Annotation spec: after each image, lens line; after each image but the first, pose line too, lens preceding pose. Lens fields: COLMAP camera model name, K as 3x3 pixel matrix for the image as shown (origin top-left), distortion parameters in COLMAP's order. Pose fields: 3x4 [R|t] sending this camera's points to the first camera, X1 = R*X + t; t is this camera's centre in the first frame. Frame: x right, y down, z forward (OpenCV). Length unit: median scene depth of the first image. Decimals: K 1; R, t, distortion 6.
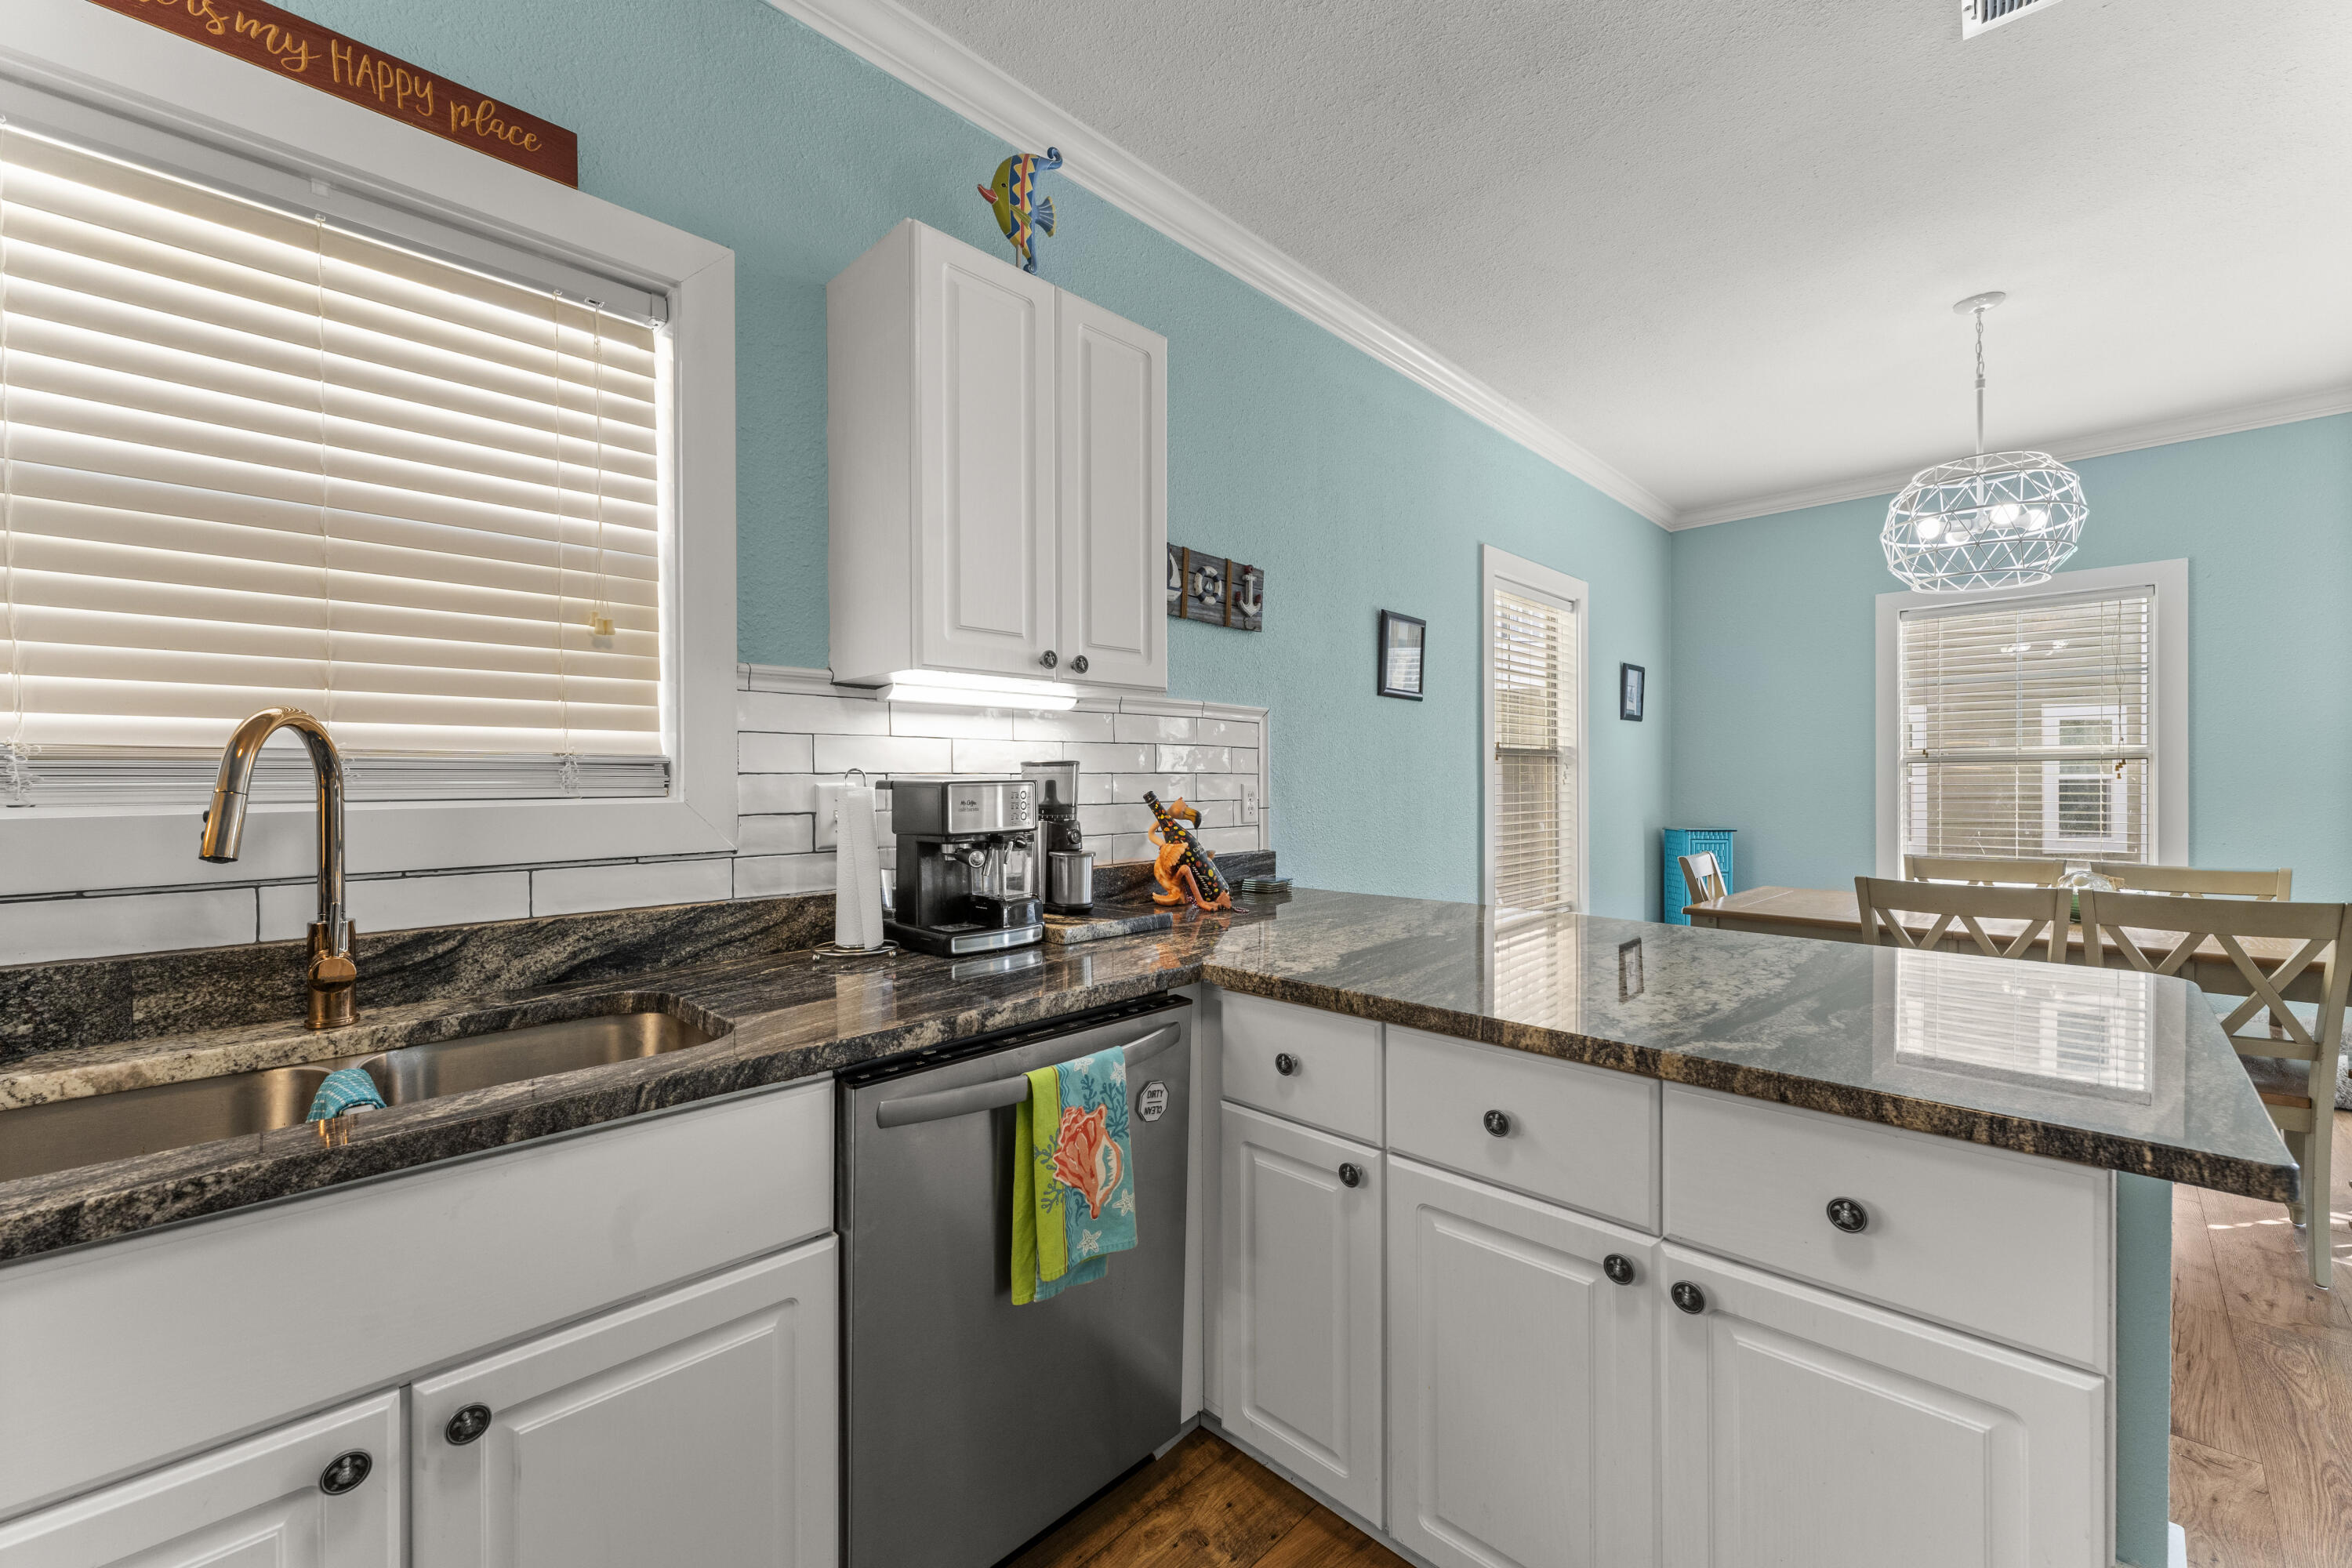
lens RADIAL K [[932.4, 0, 1175.5], [0, 932.4, 788.5], [0, 0, 1]] dist [0.001789, -0.000673]
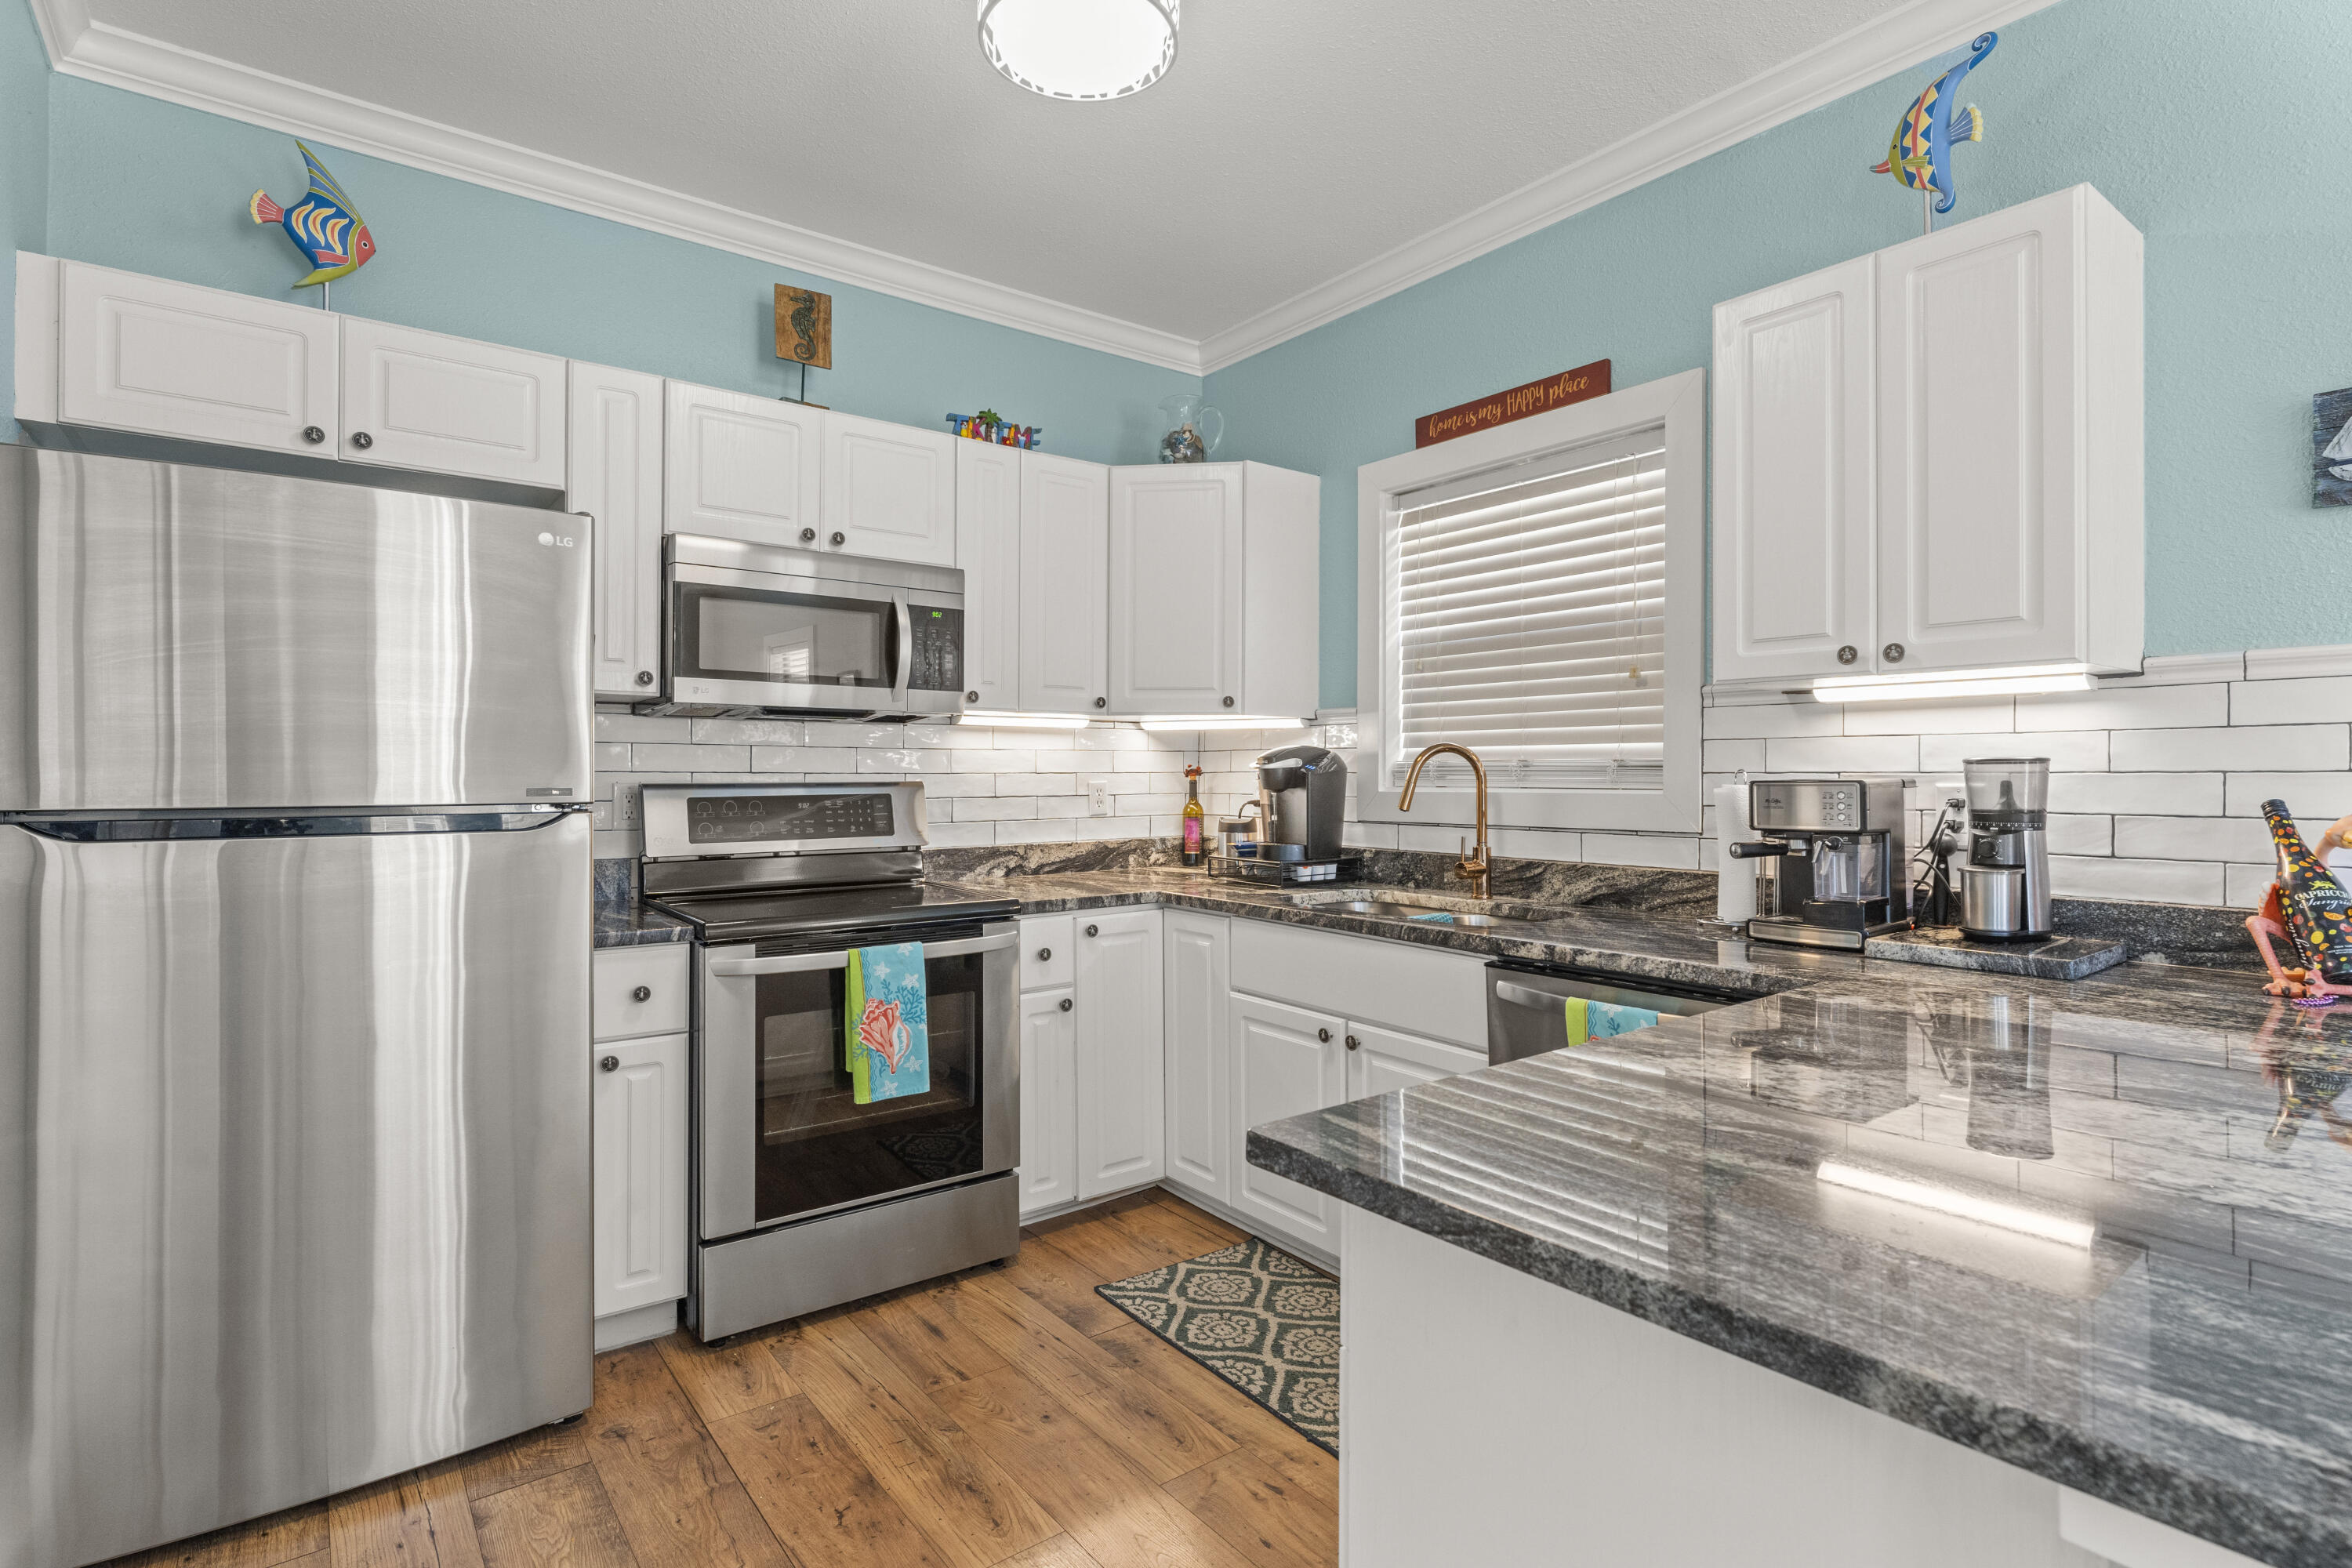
lens RADIAL K [[1142.3, 0, 1174.7], [0, 1142.3, 773.4], [0, 0, 1]] dist [-0.001460, 0.000087]
pose [[-0.141371, 0.003945, -0.989949, 1.248409], [-0.009593, 0.999940, 0.005355, -0.017726], [0.989910, 0.010254, -0.141325, 0.532078]]
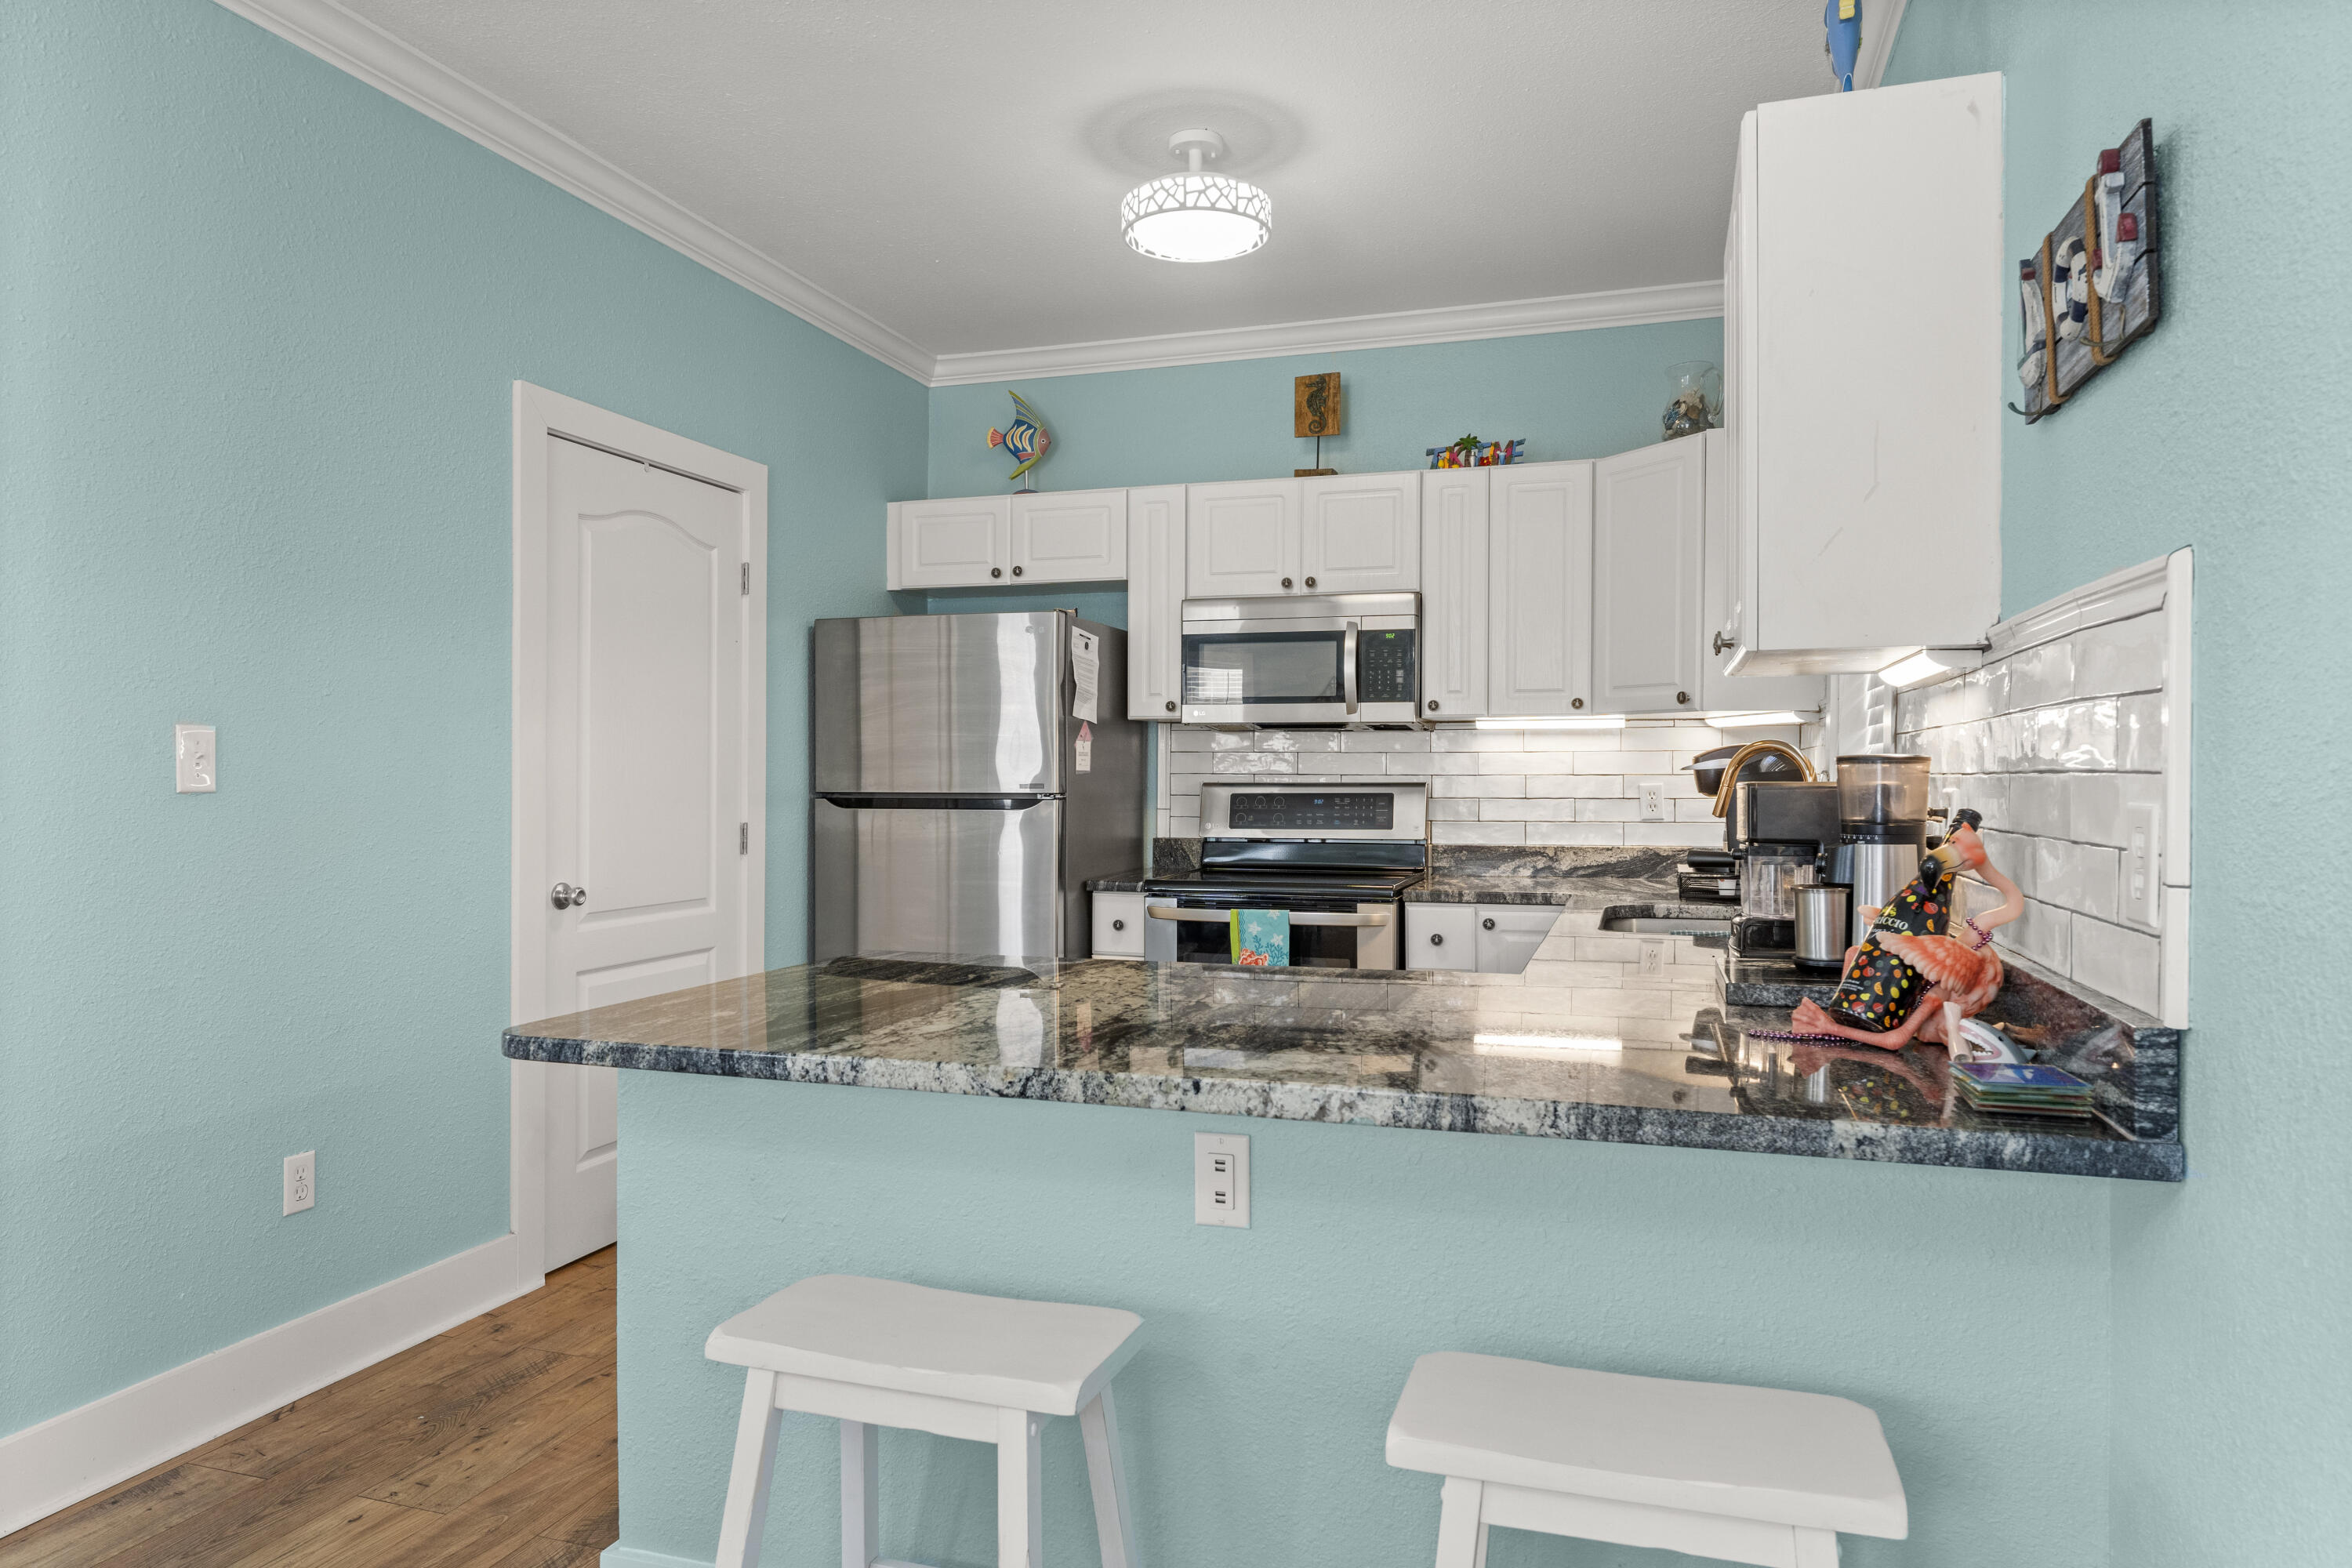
lens RADIAL K [[1466.0, 0, 1176.0], [0, 1466.0, 784.0], [0, 0, 1]] dist [-0.000707, -0.000817]
pose [[-0.893951, 0.004858, -0.448139, 1.025613], [-0.002181, 0.999882, 0.015190, -0.028134], [0.448160, 0.014556, -0.893835, 2.209393]]
